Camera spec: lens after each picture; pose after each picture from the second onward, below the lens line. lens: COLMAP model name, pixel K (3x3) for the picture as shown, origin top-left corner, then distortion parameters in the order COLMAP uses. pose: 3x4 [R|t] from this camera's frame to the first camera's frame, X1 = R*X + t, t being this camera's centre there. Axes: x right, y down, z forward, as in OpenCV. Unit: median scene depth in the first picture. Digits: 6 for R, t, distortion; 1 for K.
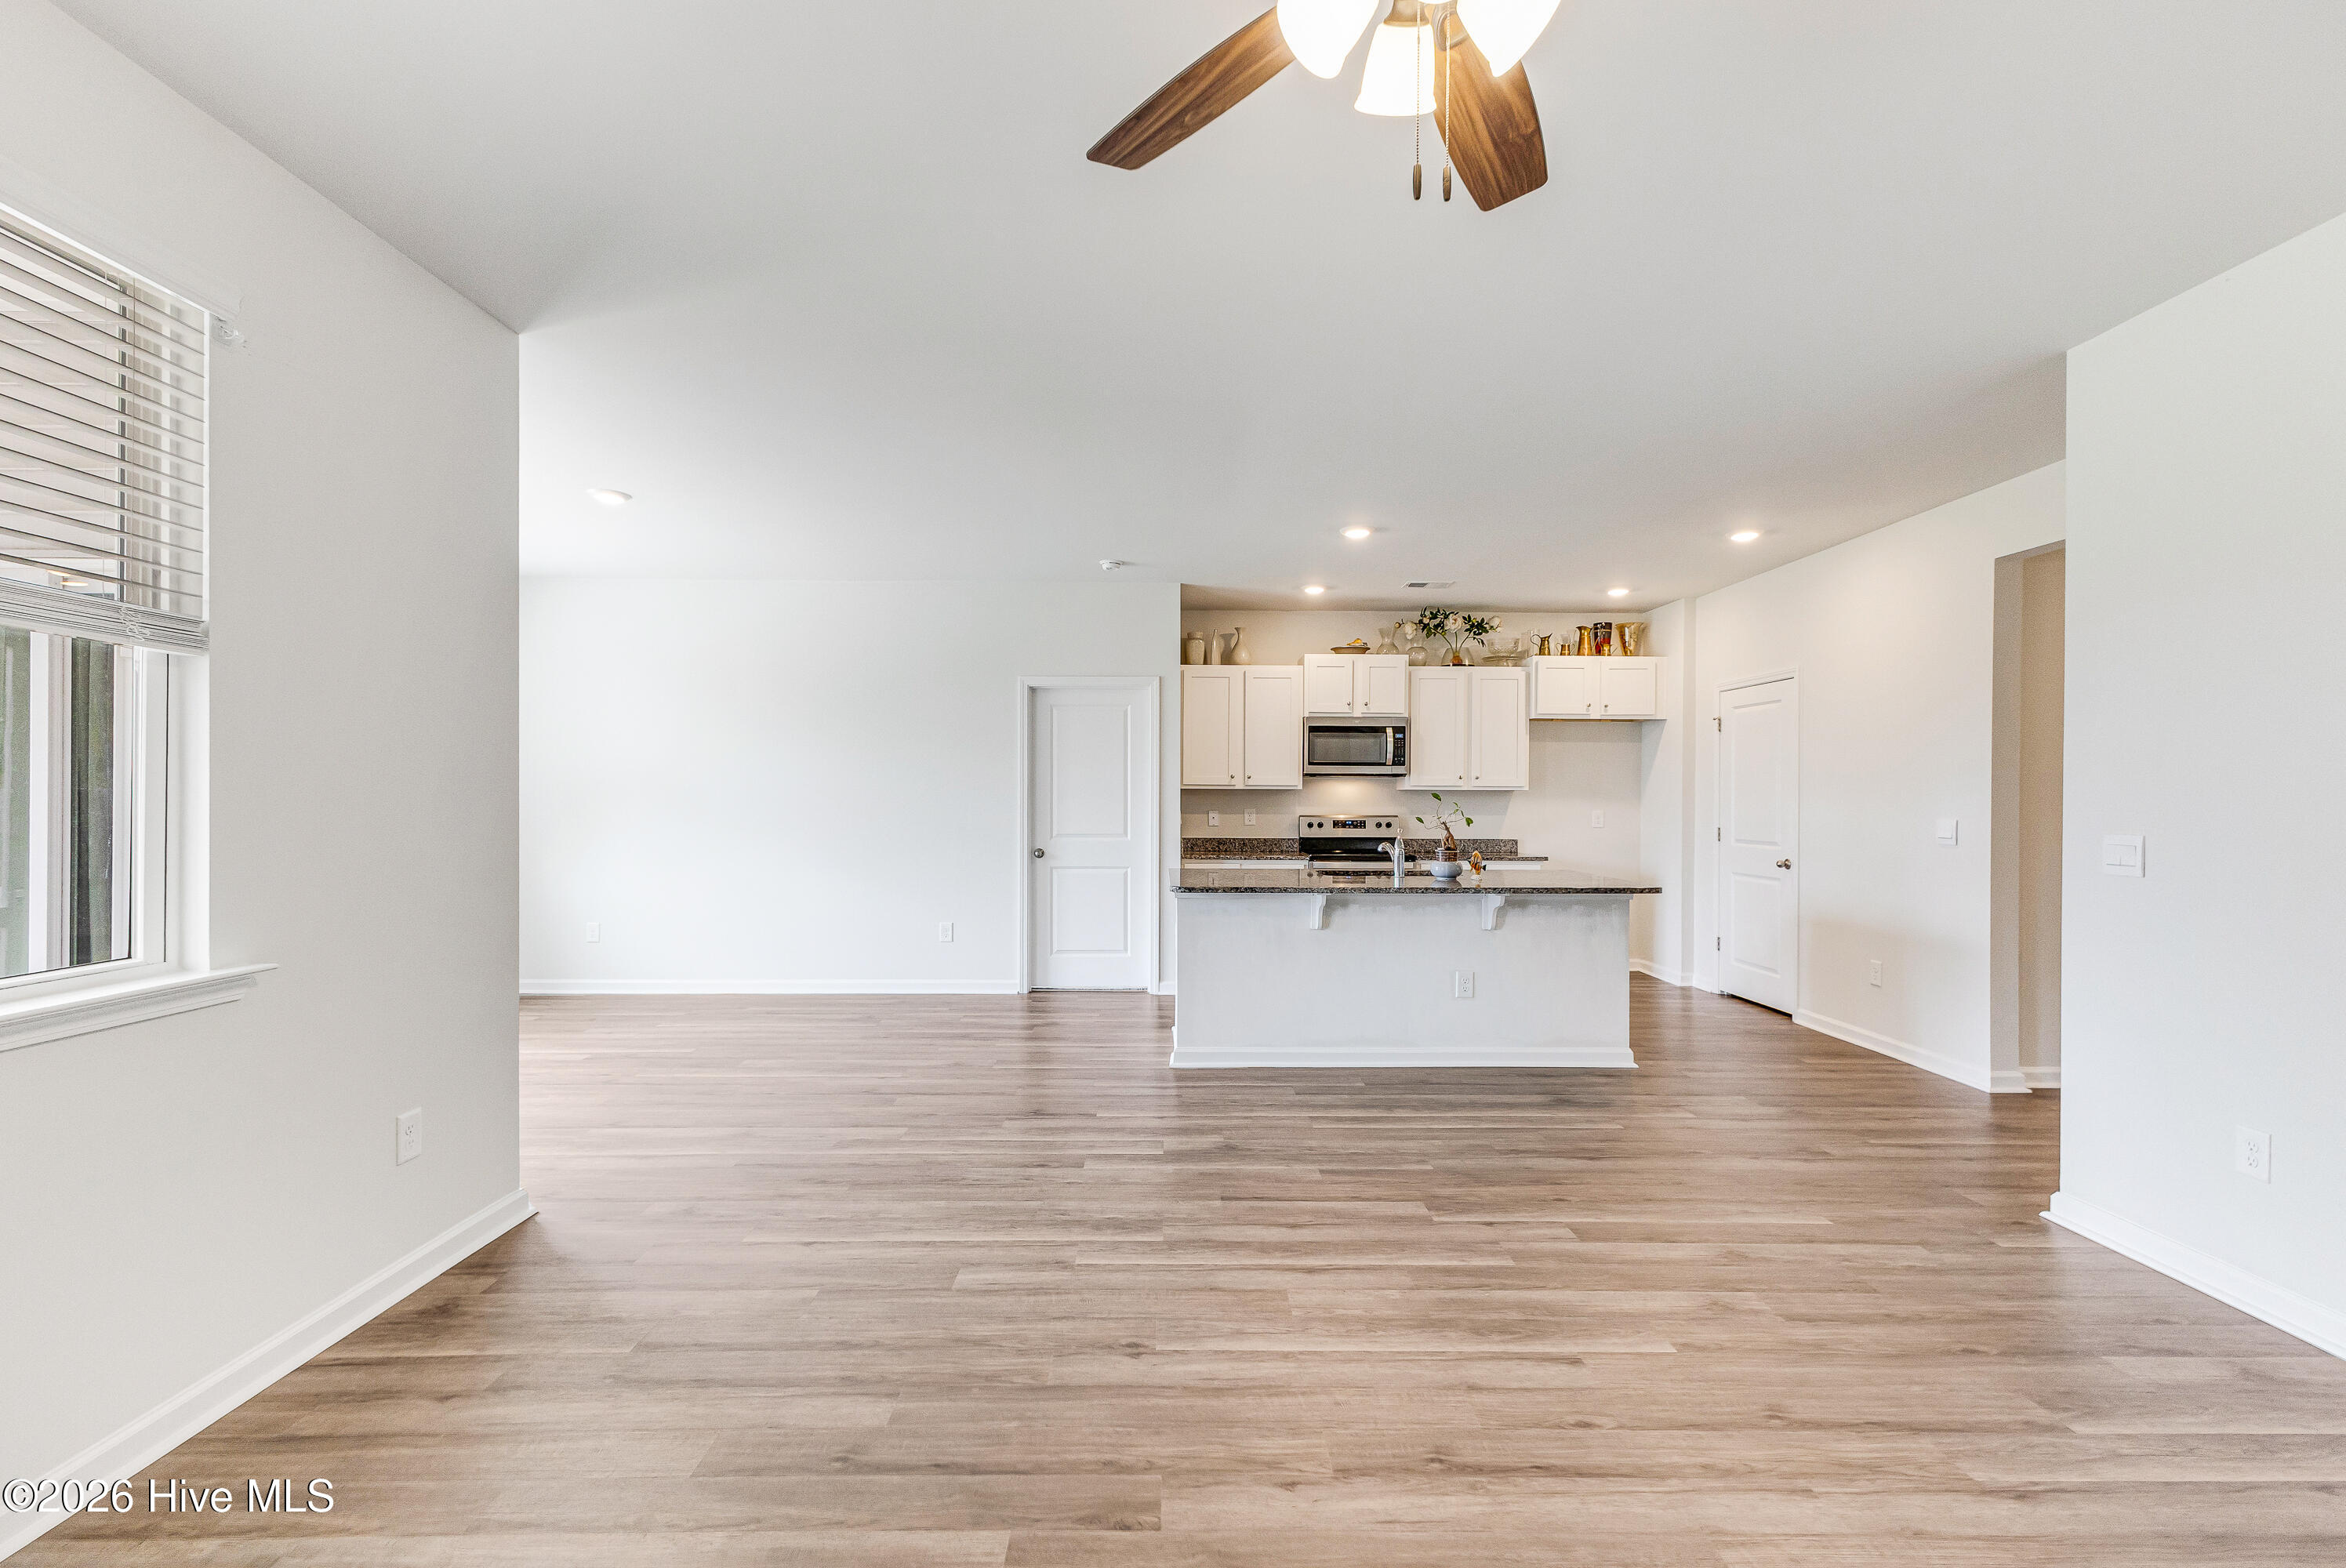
lens RADIAL K [[1028.9, 0, 1177.3], [0, 1028.9, 790.9], [0, 0, 1]] dist [0.012076, -0.000910]
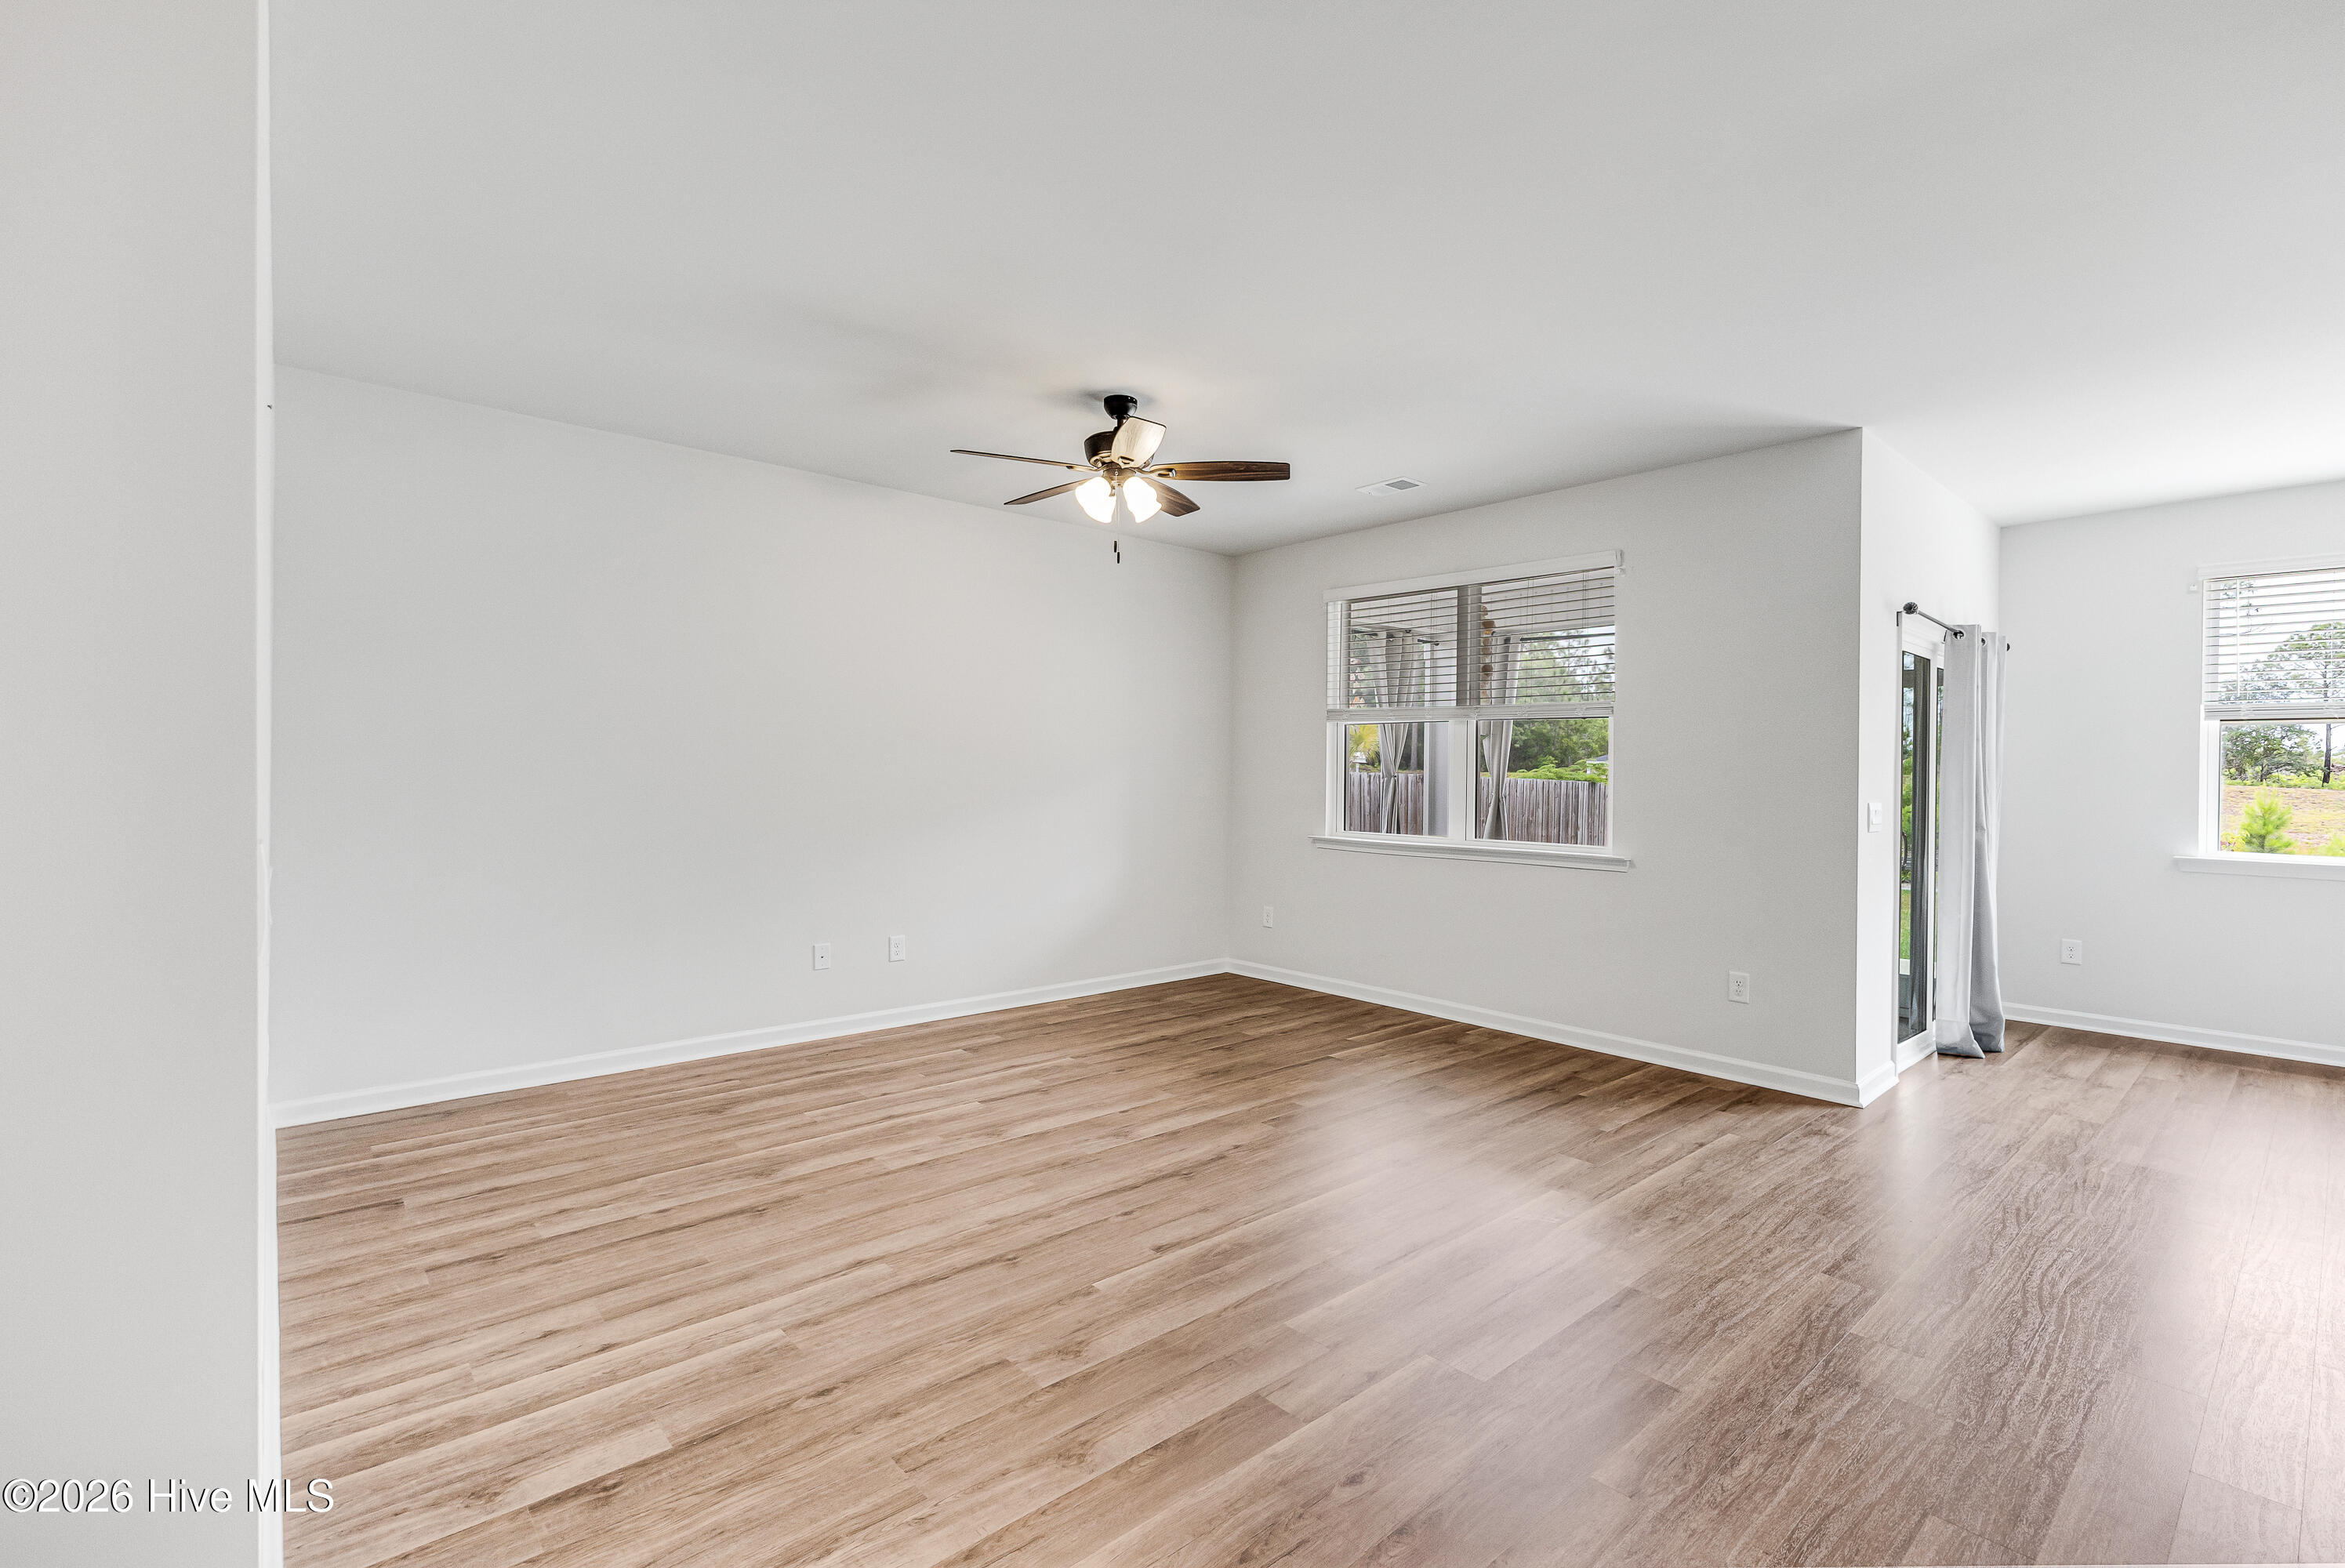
lens RADIAL K [[1061.3, 0, 1184.4], [0, 1061.3, 784.3], [0, 0, 1]] dist [-0.002485, 0.000475]
pose [[-0.758178, -0.005375, -0.652026, 0.528828], [-0.009246, 0.999954, 0.002508, 0.008605], [0.651983, 0.007931, -0.758192, 0.884586]]
